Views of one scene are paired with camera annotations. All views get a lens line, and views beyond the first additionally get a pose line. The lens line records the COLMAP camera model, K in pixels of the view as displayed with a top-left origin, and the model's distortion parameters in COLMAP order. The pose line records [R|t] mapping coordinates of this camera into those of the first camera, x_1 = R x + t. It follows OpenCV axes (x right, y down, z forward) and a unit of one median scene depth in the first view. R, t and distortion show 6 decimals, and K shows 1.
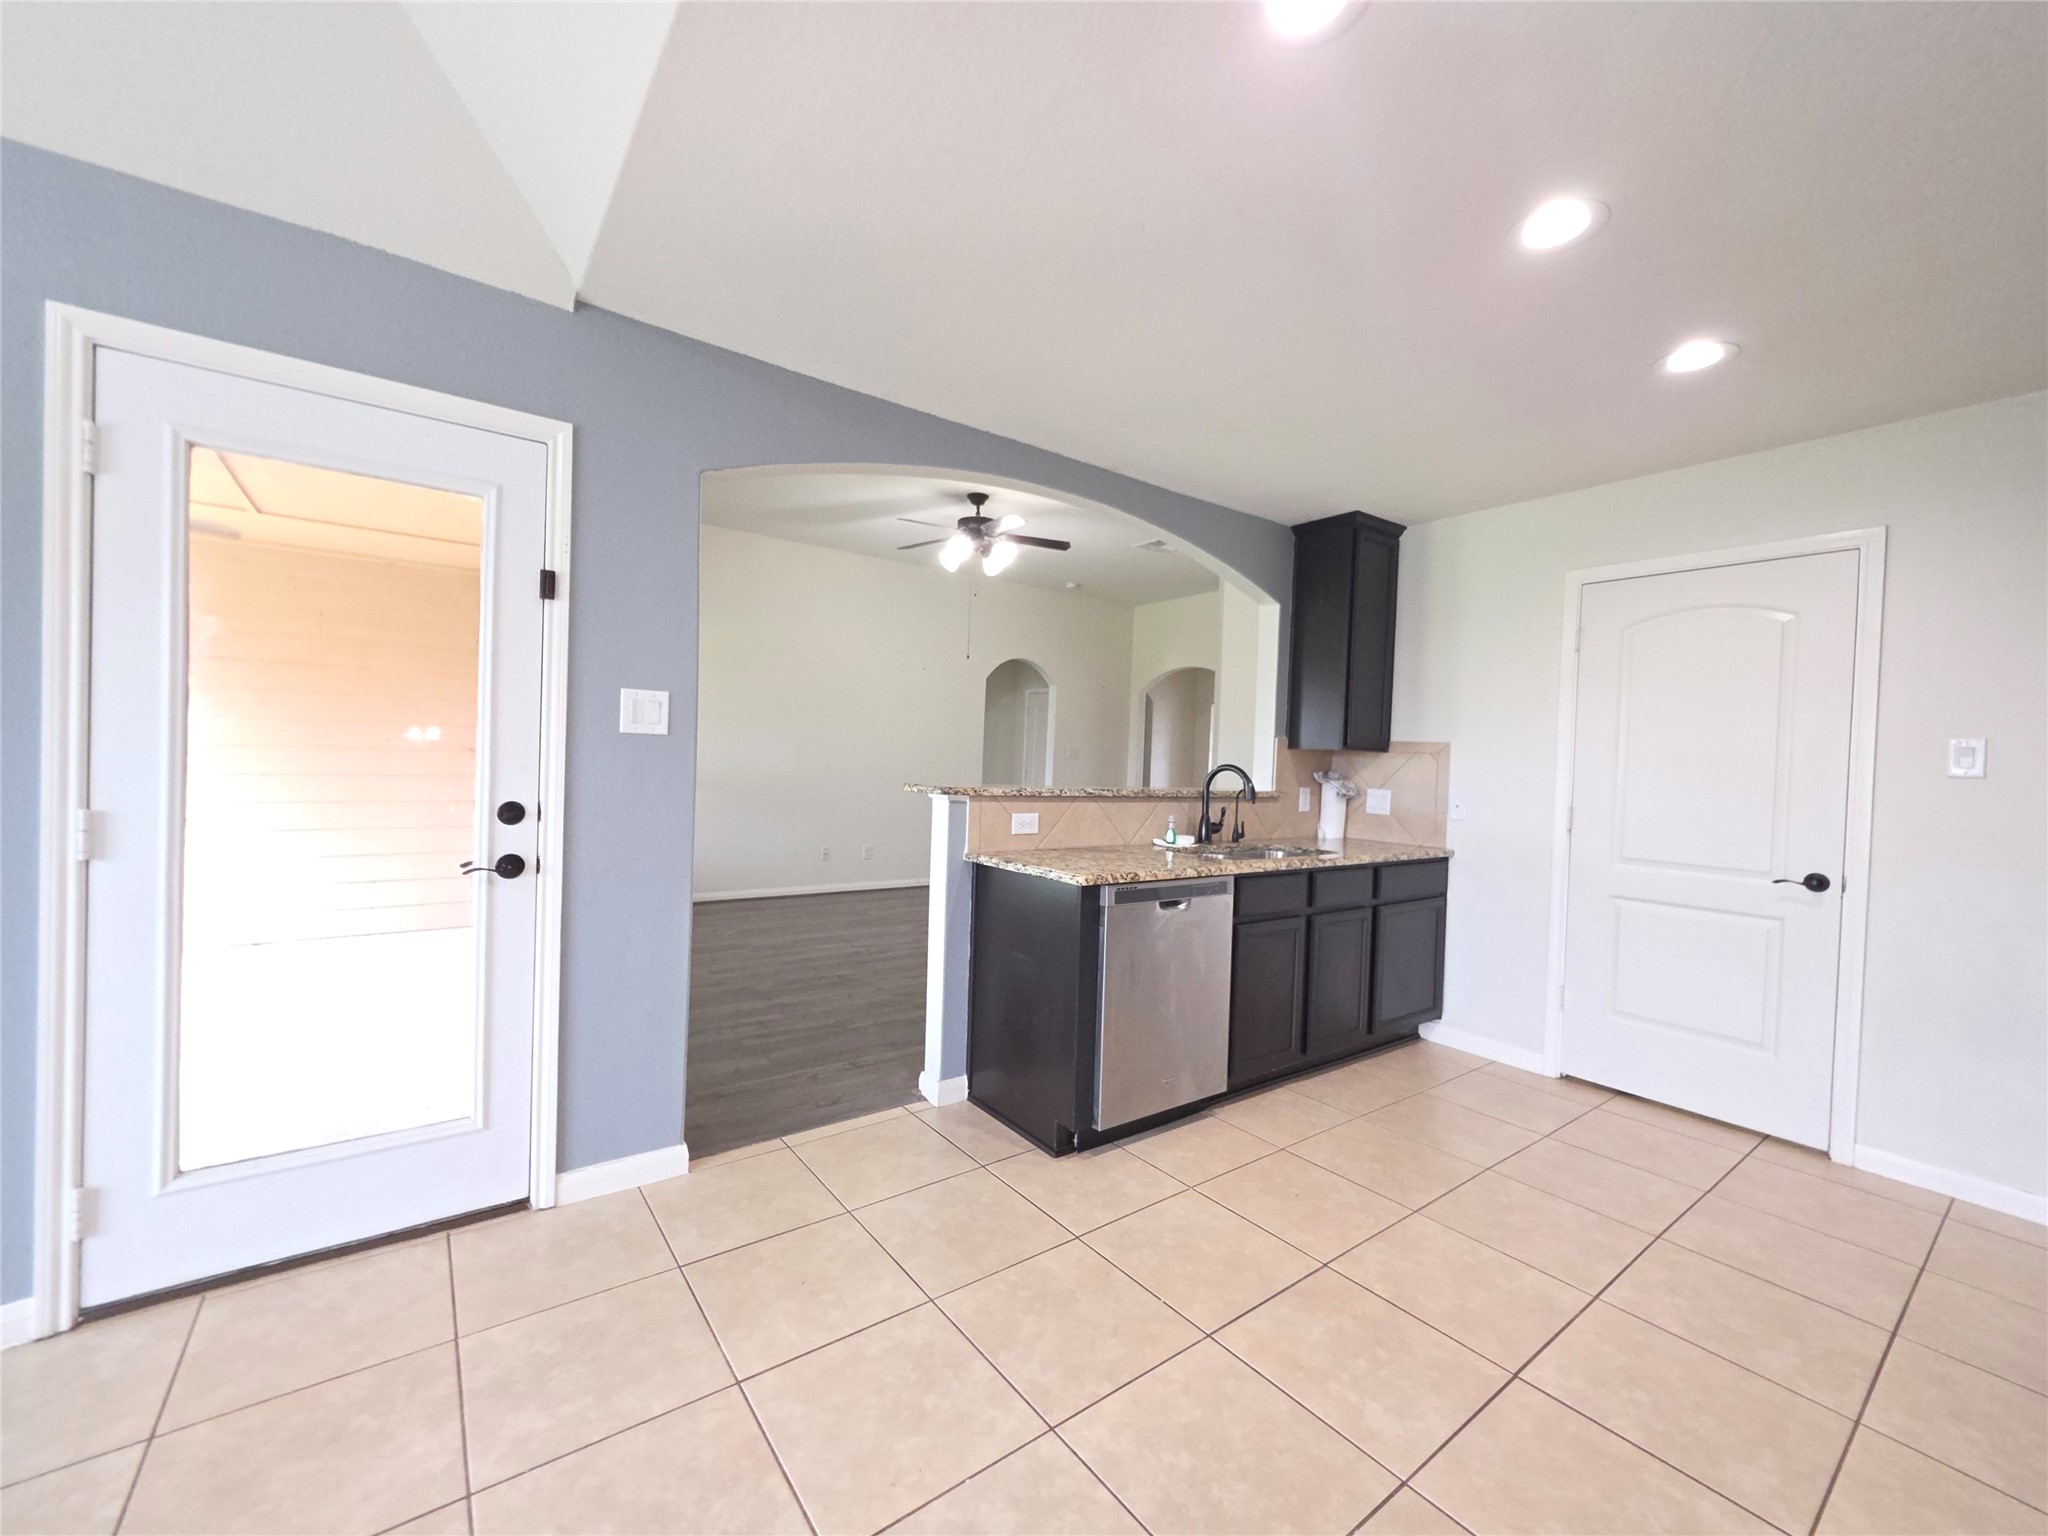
lens RADIAL K [[821.0, 0, 1018.2], [0, 821.0, 772.8], [0, 0, 1]] dist [0.002768, -0.003193]
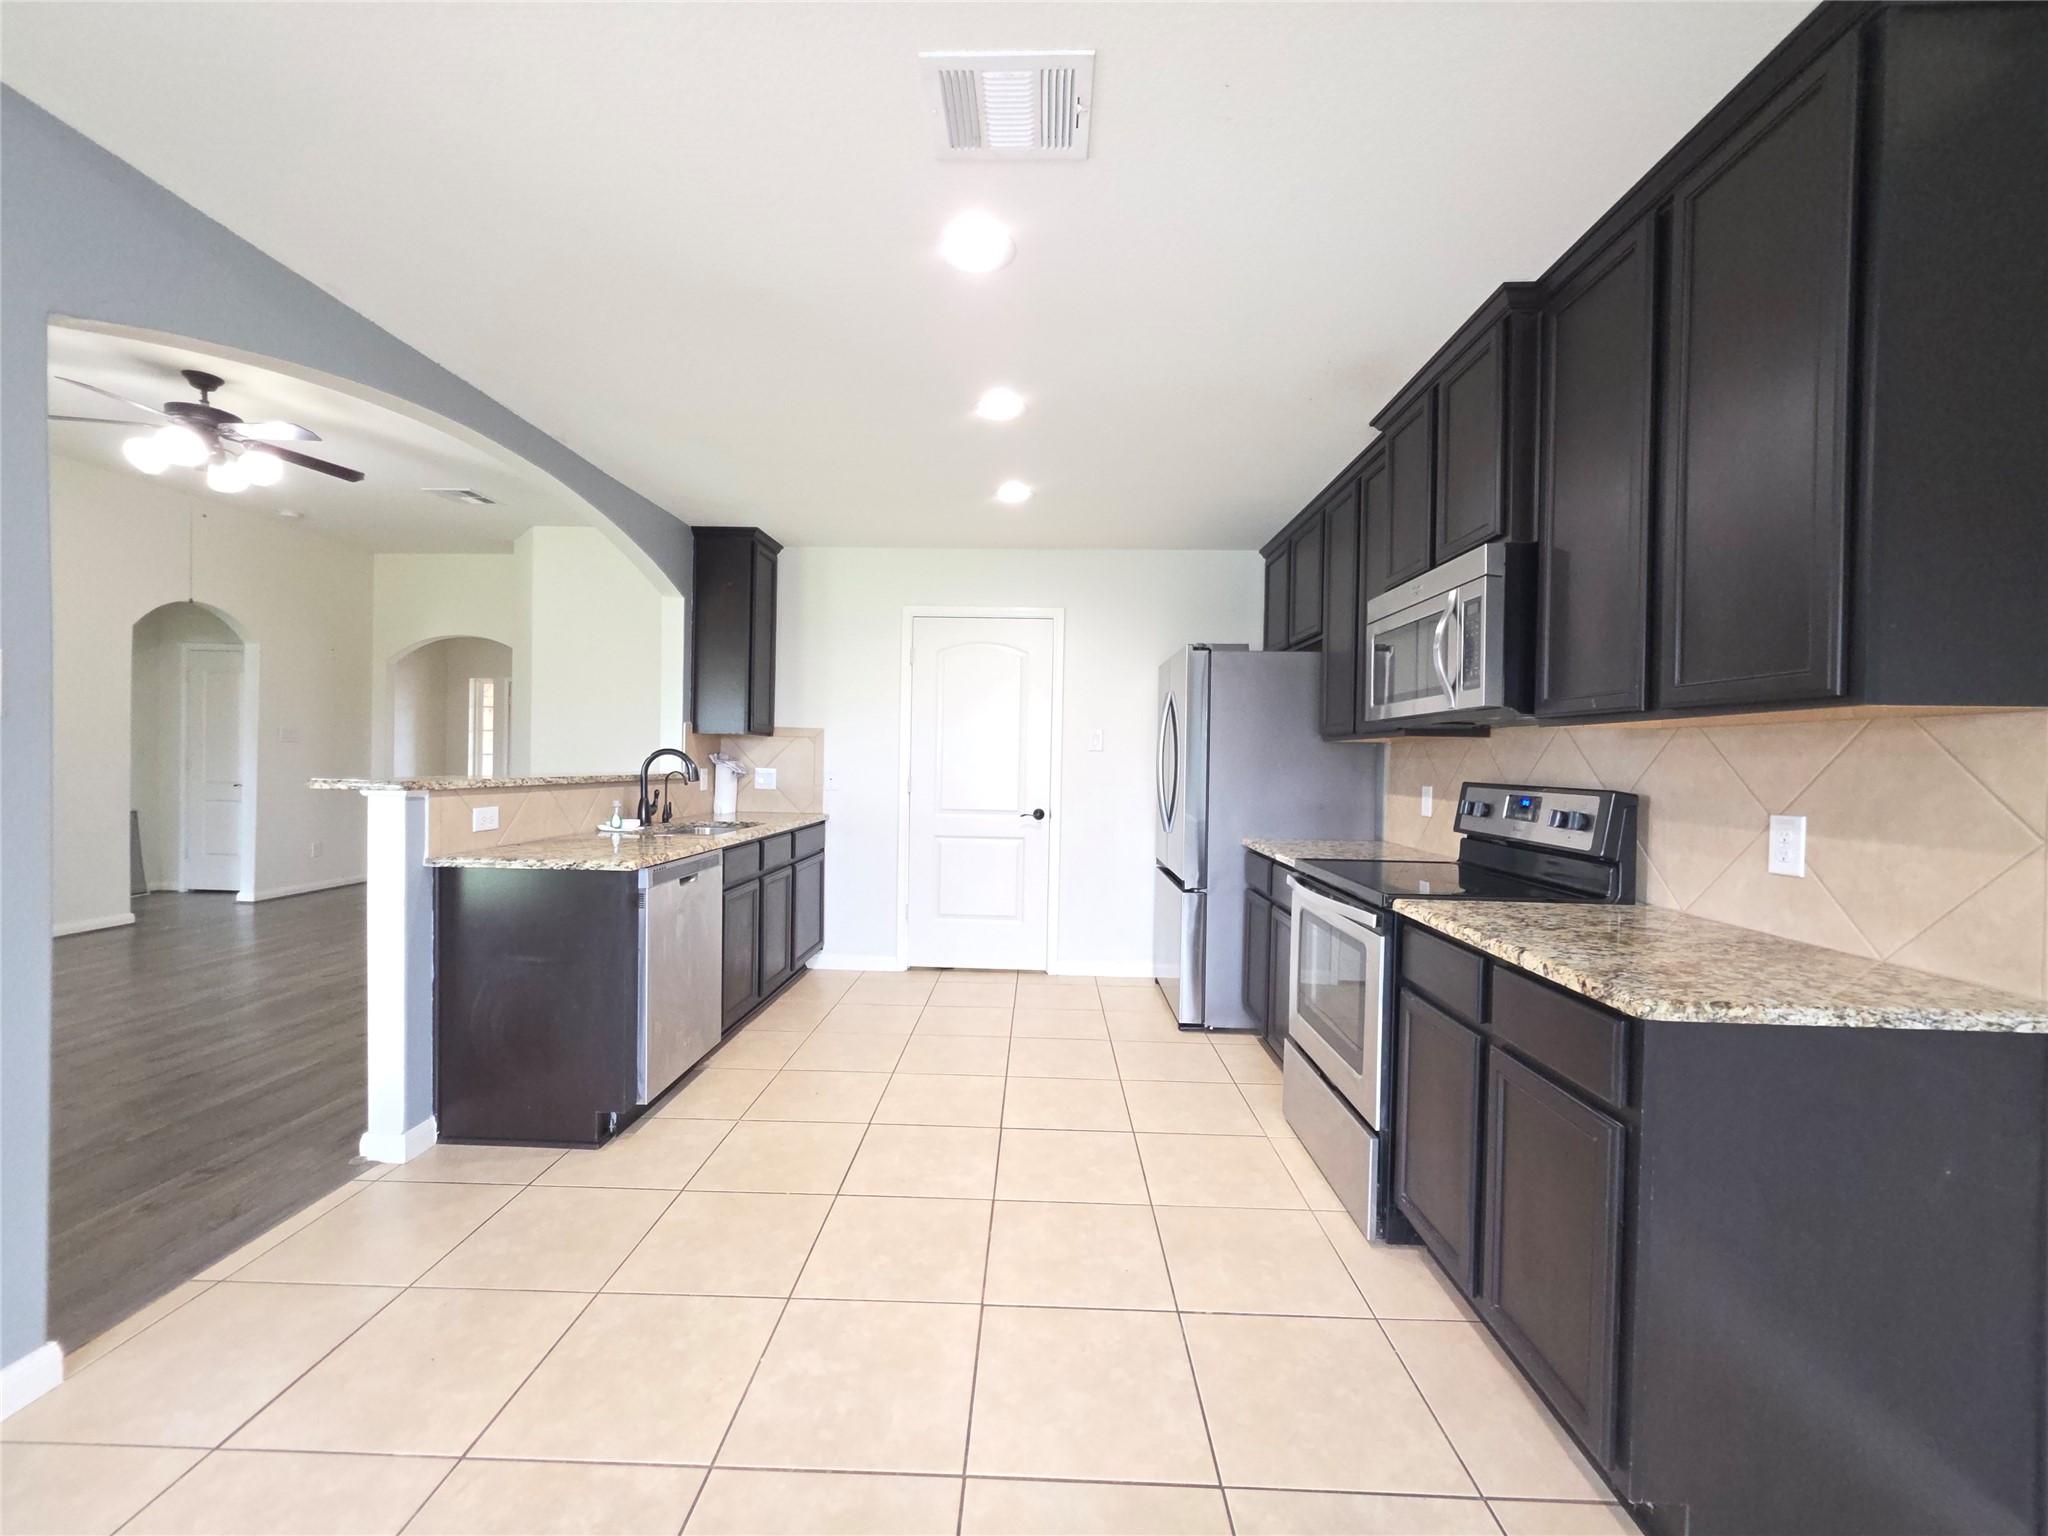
lens RADIAL K [[821.0, 0, 1018.2], [0, 821.0, 772.8], [0, 0, 1]] dist [0.002768, -0.003193]
pose [[0.613982, -0.037025, 0.788451, -0.312536], [0.016284, 0.999281, 0.034244, -0.008114], [-0.789152, -0.008186, 0.614143, -0.004330]]
